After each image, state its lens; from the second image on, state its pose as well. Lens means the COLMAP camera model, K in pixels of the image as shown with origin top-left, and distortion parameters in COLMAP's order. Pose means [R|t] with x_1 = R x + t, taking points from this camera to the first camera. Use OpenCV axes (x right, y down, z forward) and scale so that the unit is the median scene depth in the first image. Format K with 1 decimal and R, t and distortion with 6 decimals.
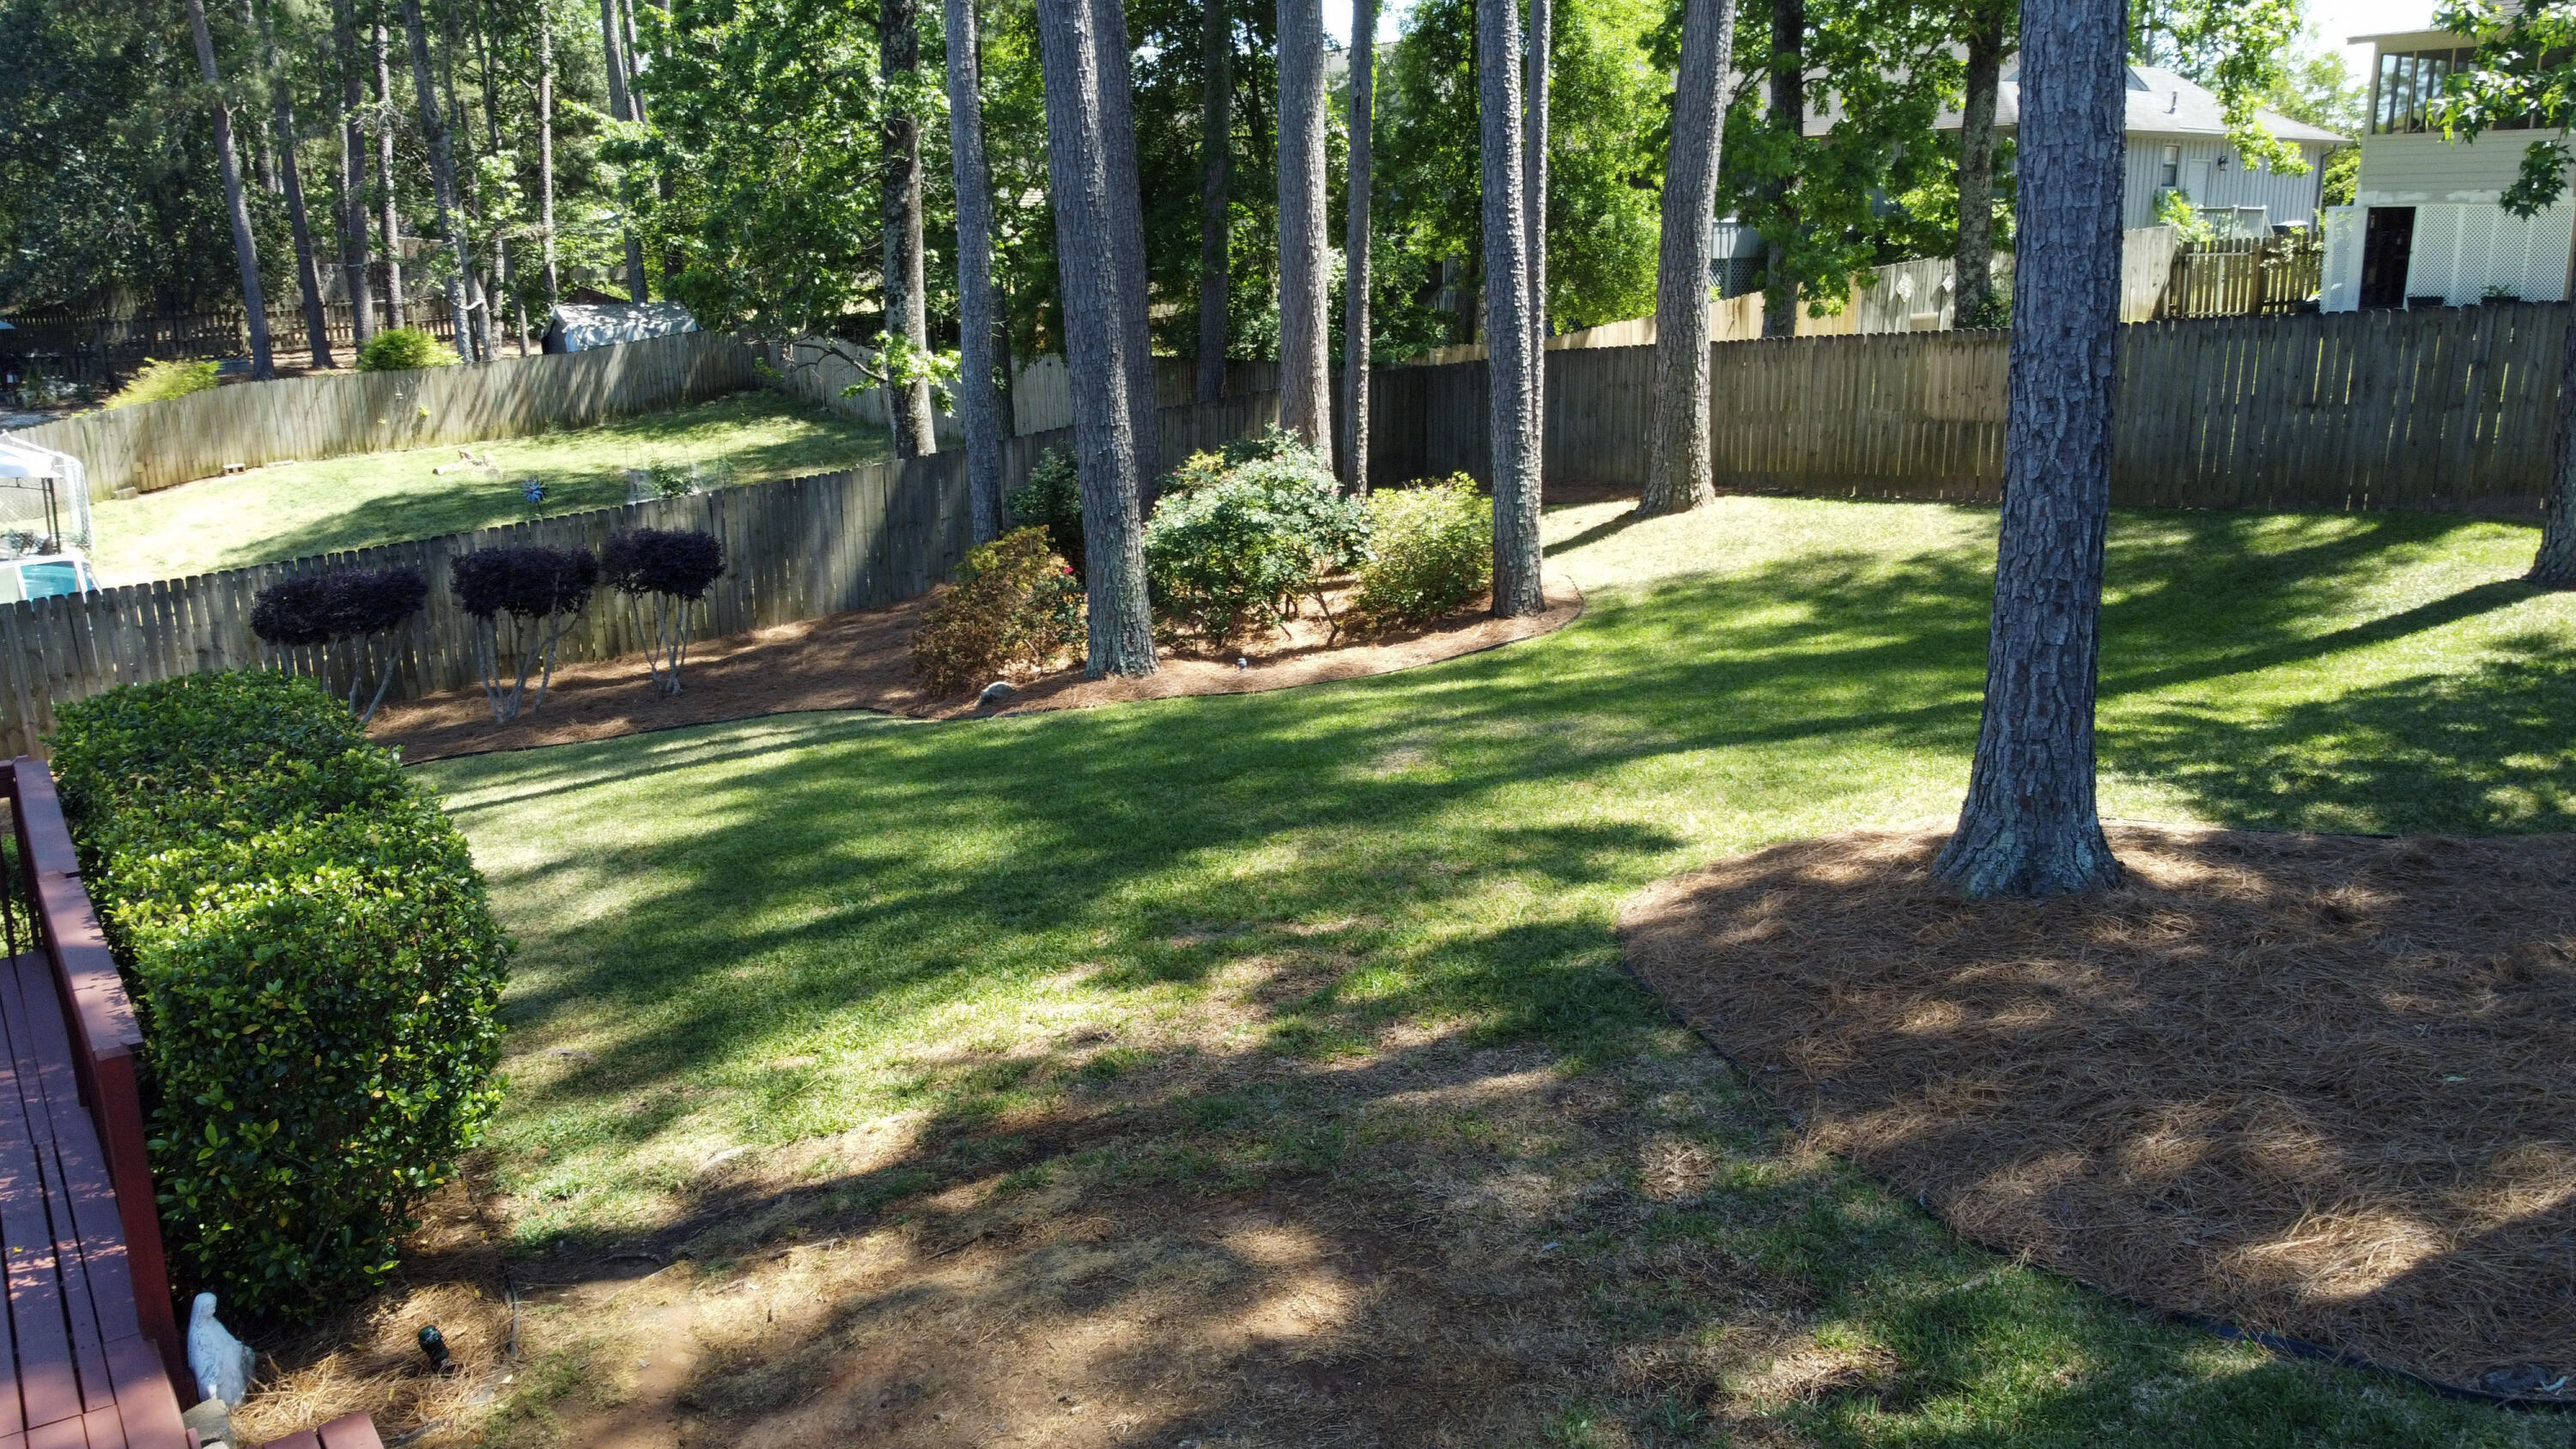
lens RADIAL K [[1957.1, 0, 1283.4], [0, 1957.1, 730.0], [0, 0, 1]] dist [-0.001692, -0.004610]
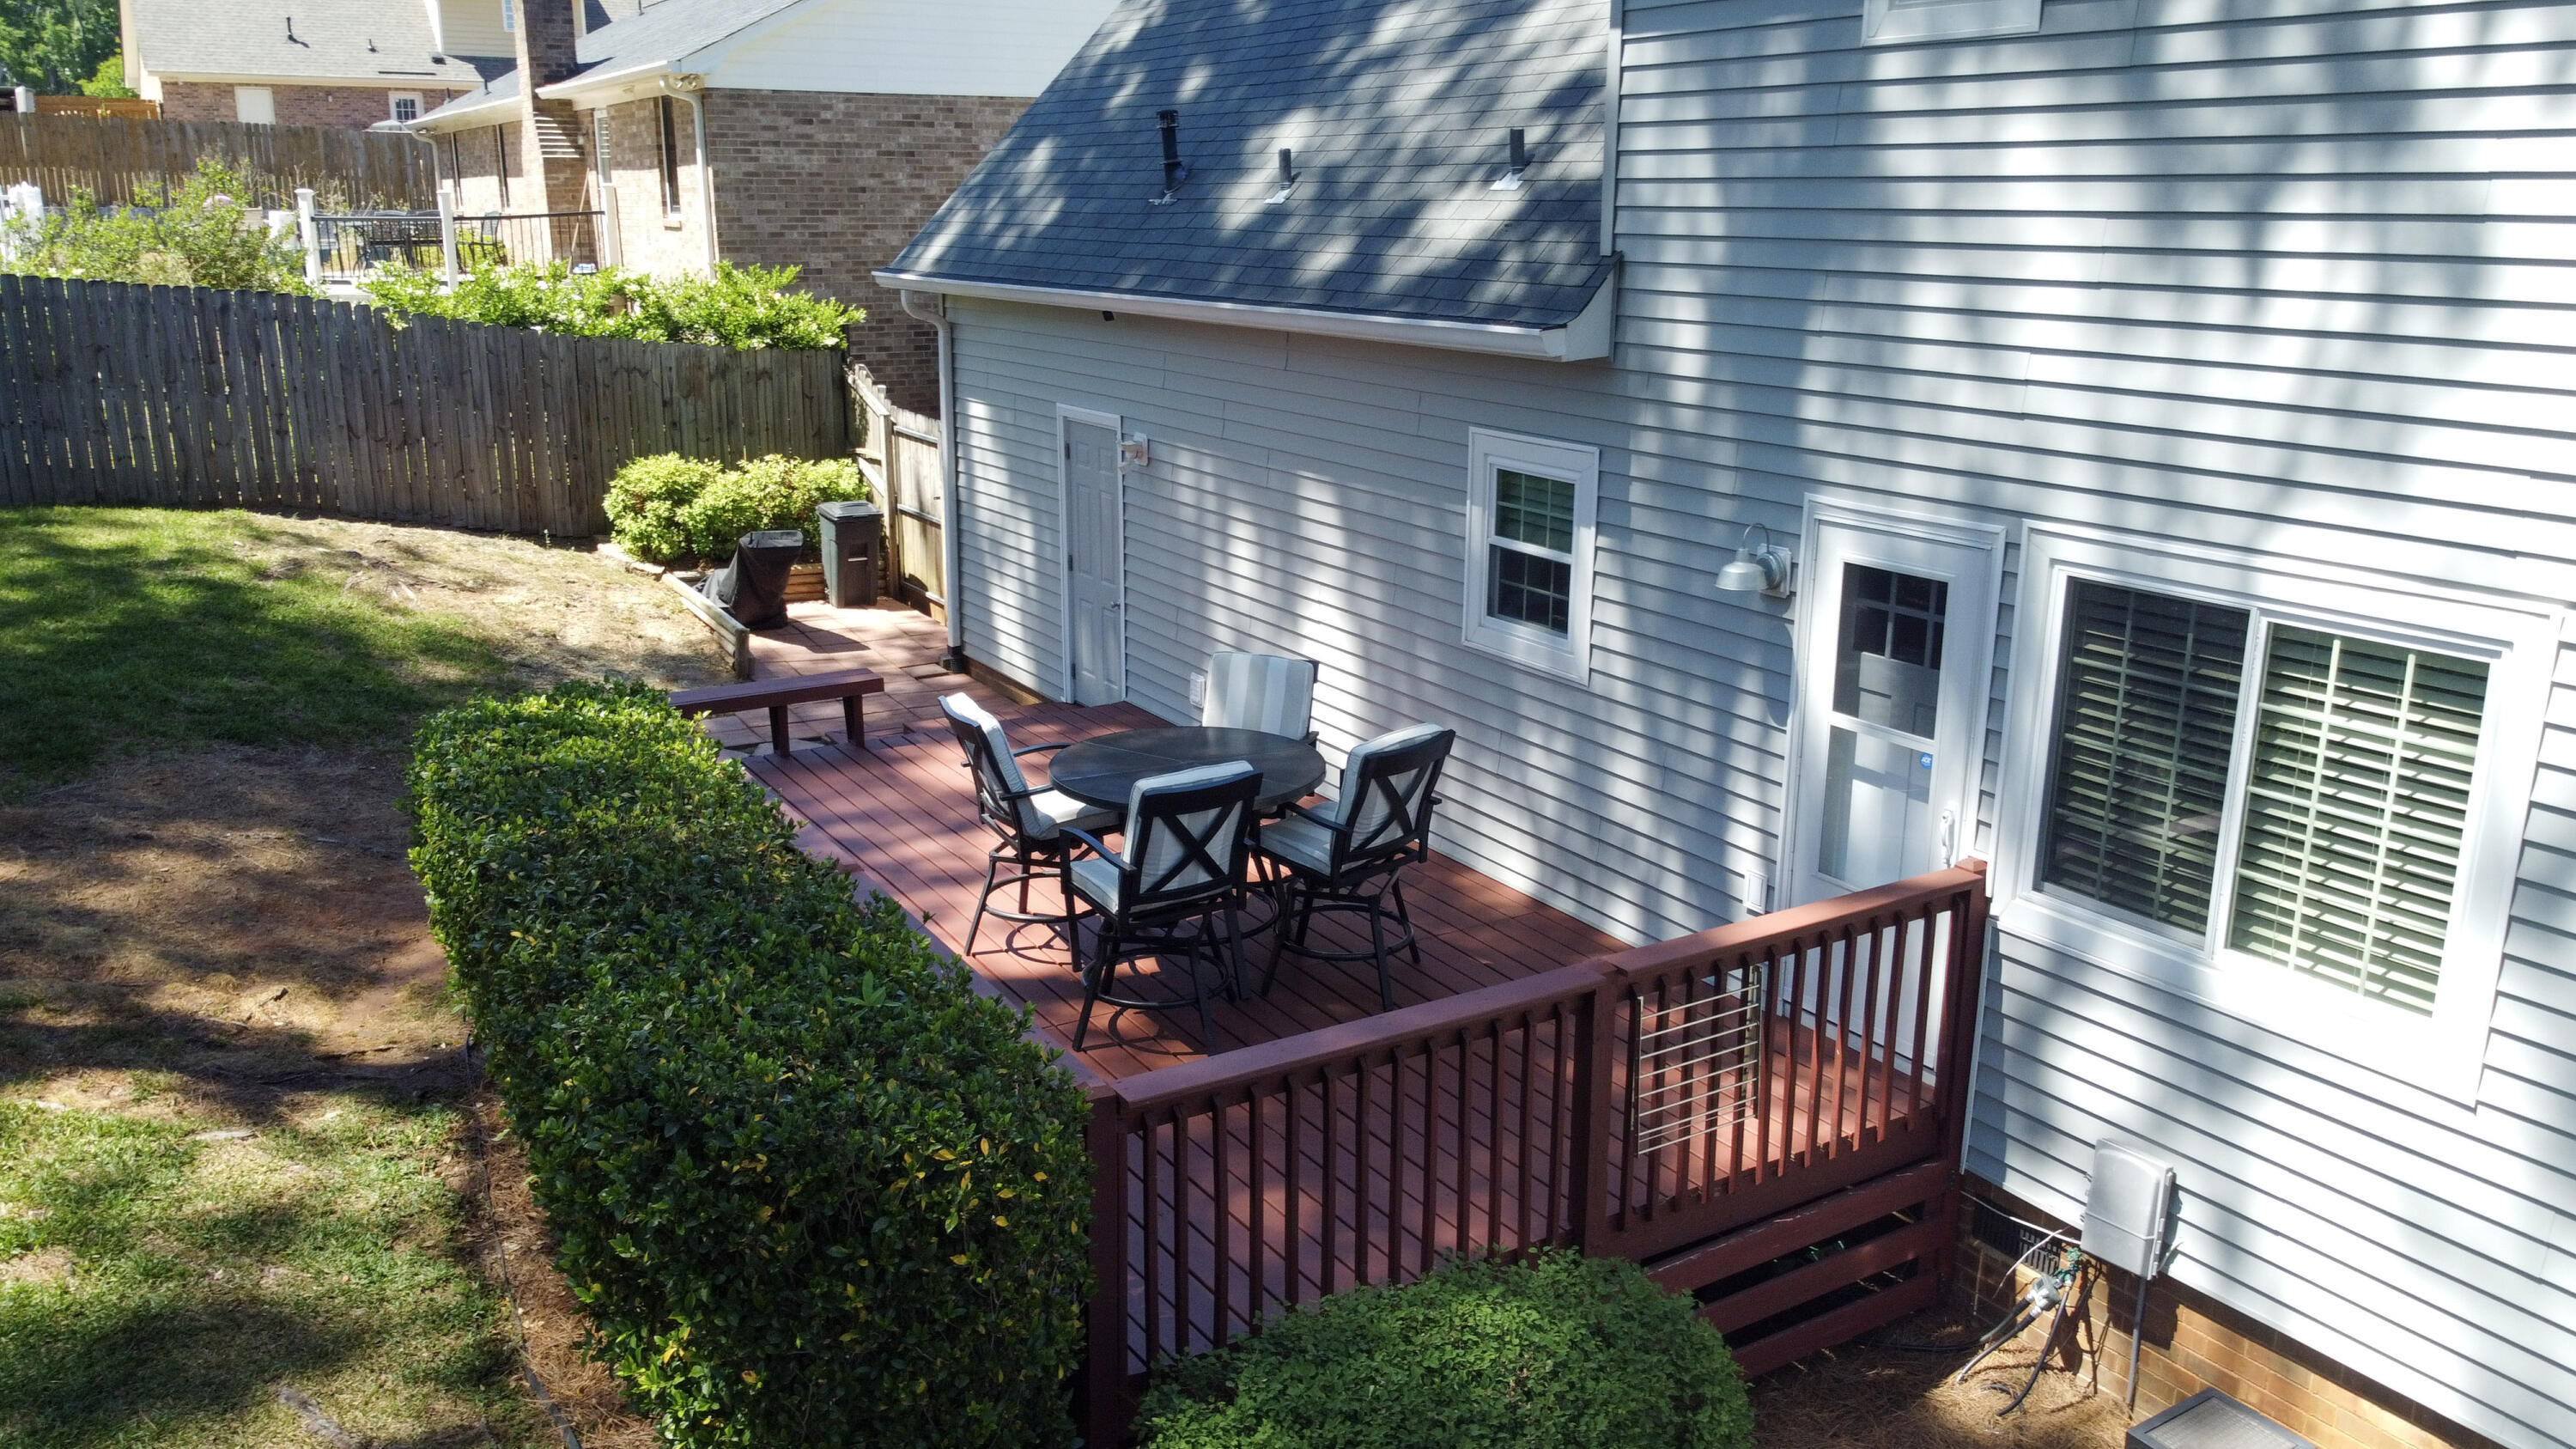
lens RADIAL K [[1957.1, 0, 1283.4], [0, 1957.1, 730.0], [0, 0, 1]] dist [-0.001692, -0.004610]
pose [[-0.997327, -0.017215, 0.071015, -0.937069], [0.019470, 0.874118, 0.485324, -0.444992], [-0.070430, 0.485409, -0.871446, 1.836015]]
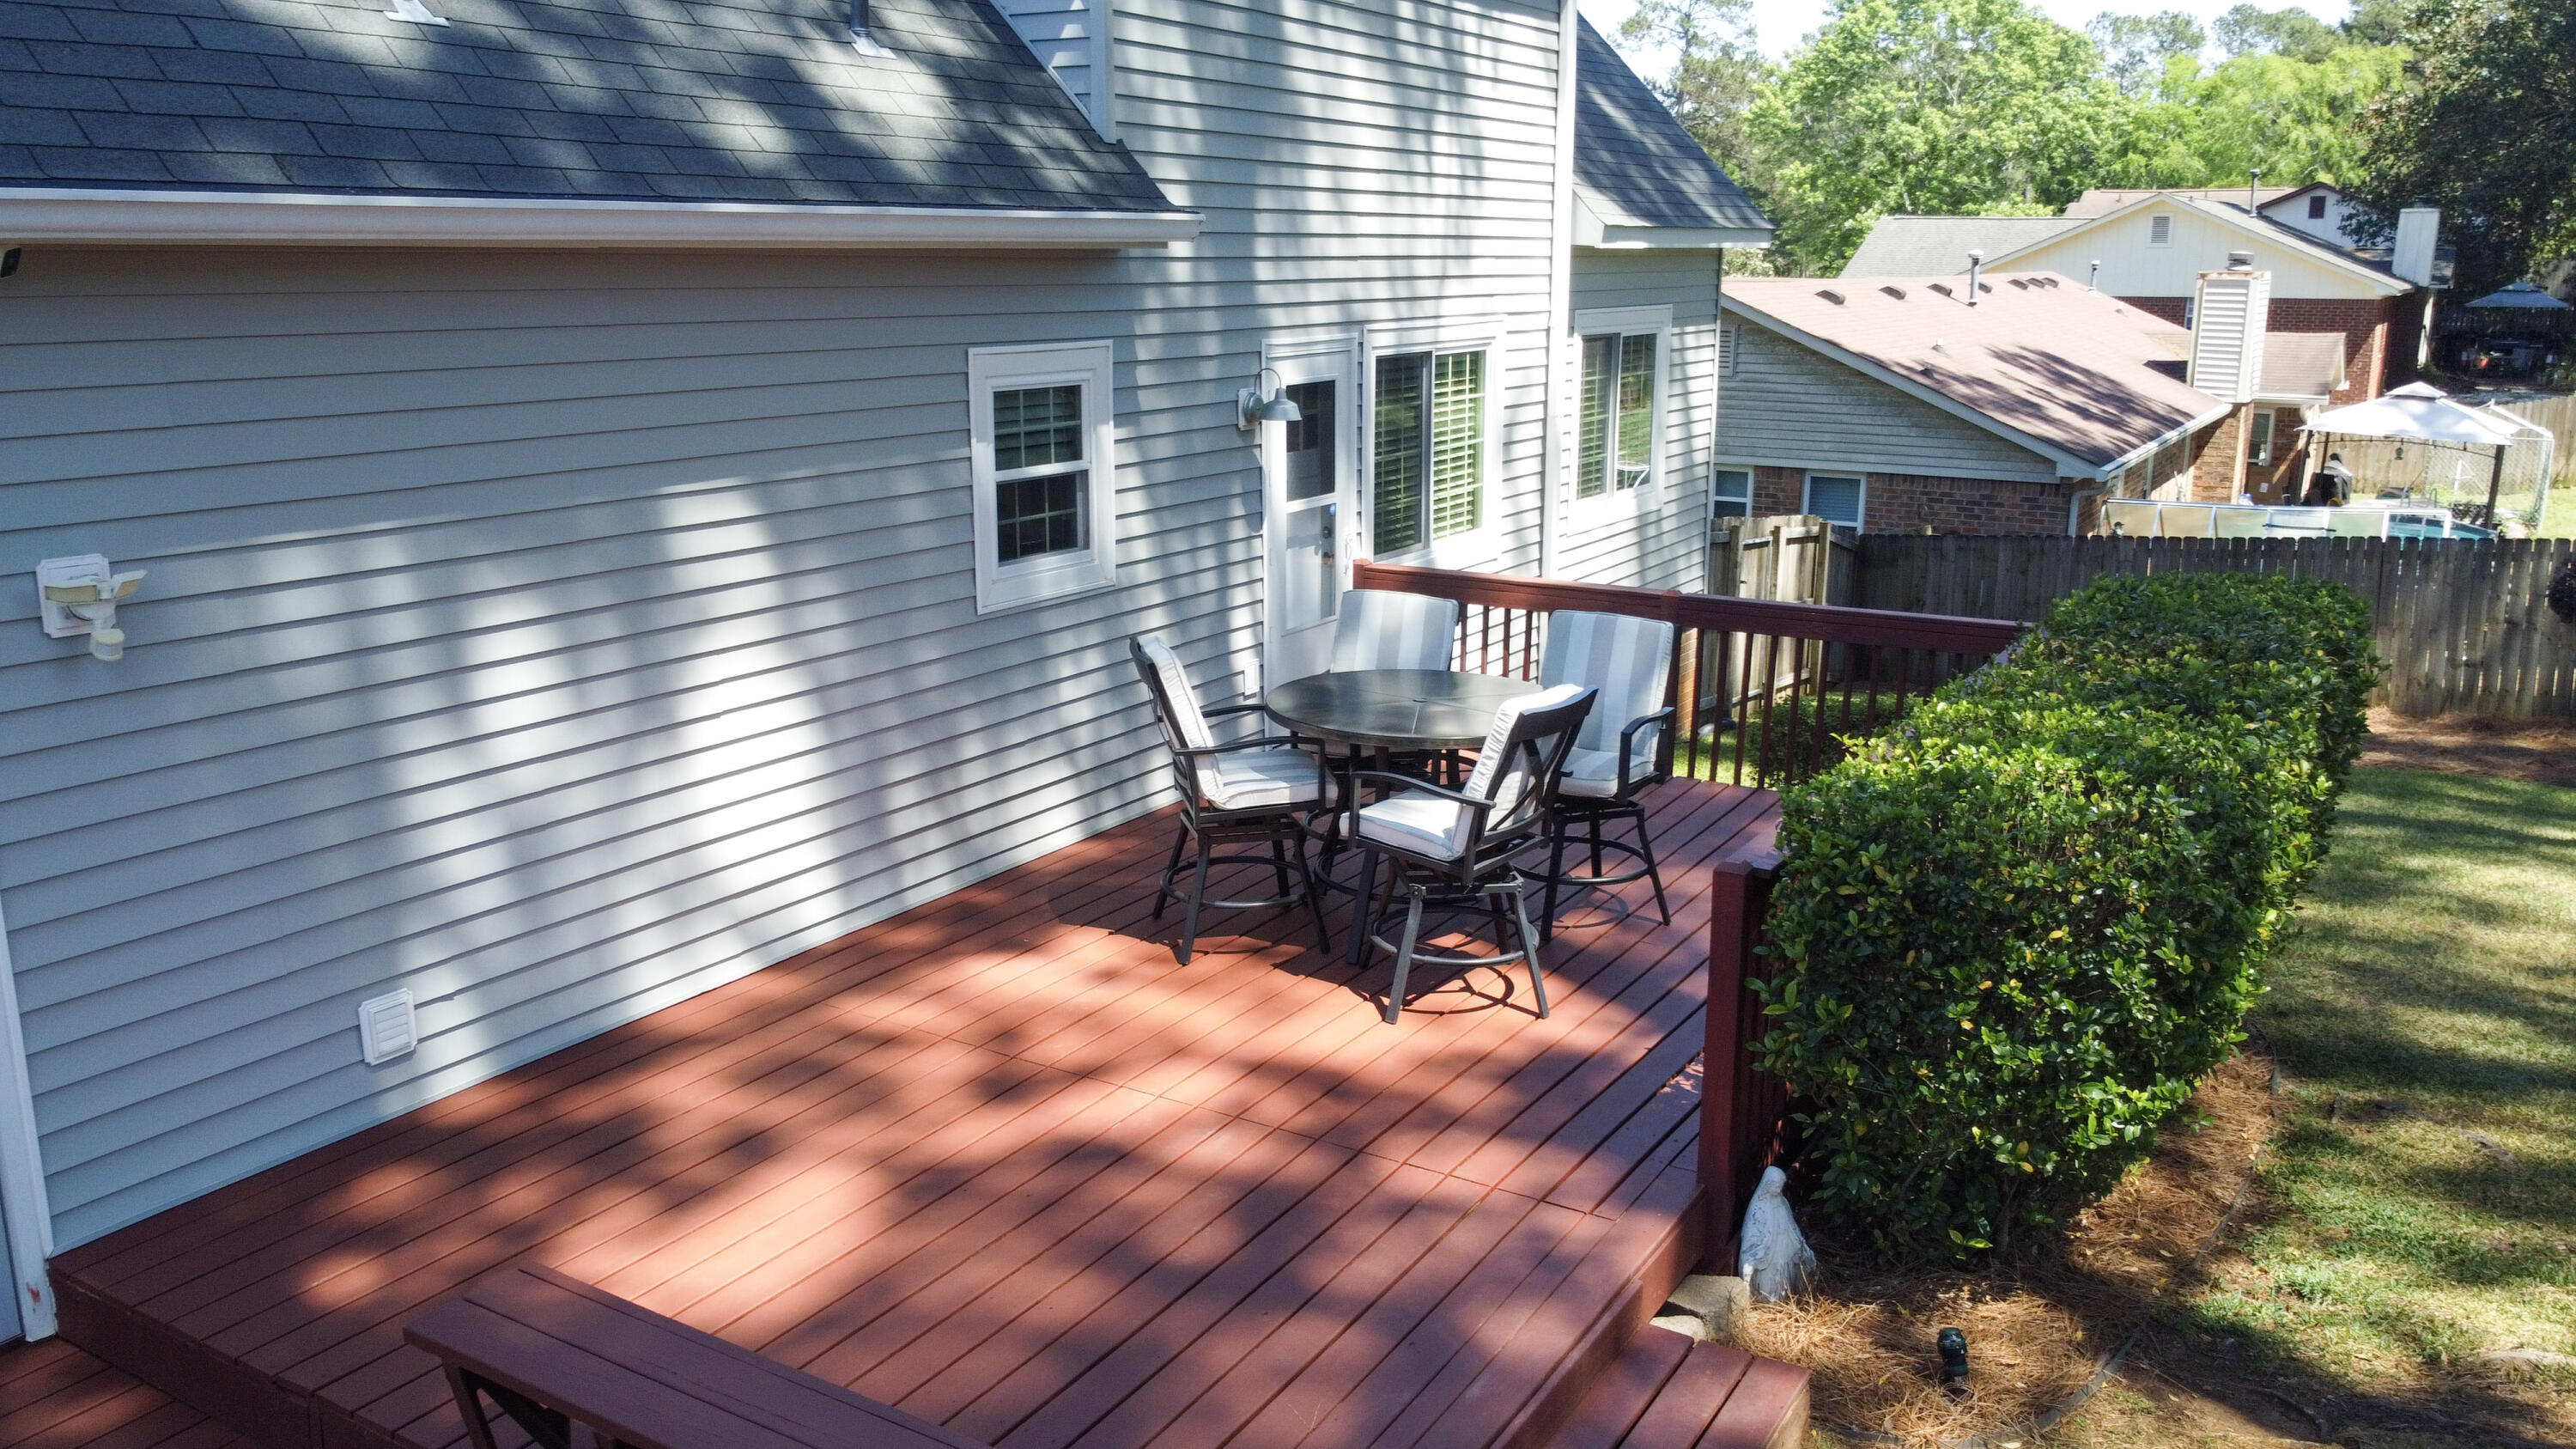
lens RADIAL K [[1959.1, 0, 1288.0], [0, 1959.1, 724.5], [0, 0, 1]] dist [-0.000460, -0.004616]
pose [[0.396090, 0.223987, -0.890473, 0.096744], [-0.227229, 0.963537, 0.141291, 0.014959], [0.889651, 0.146378, 0.432544, 0.332156]]
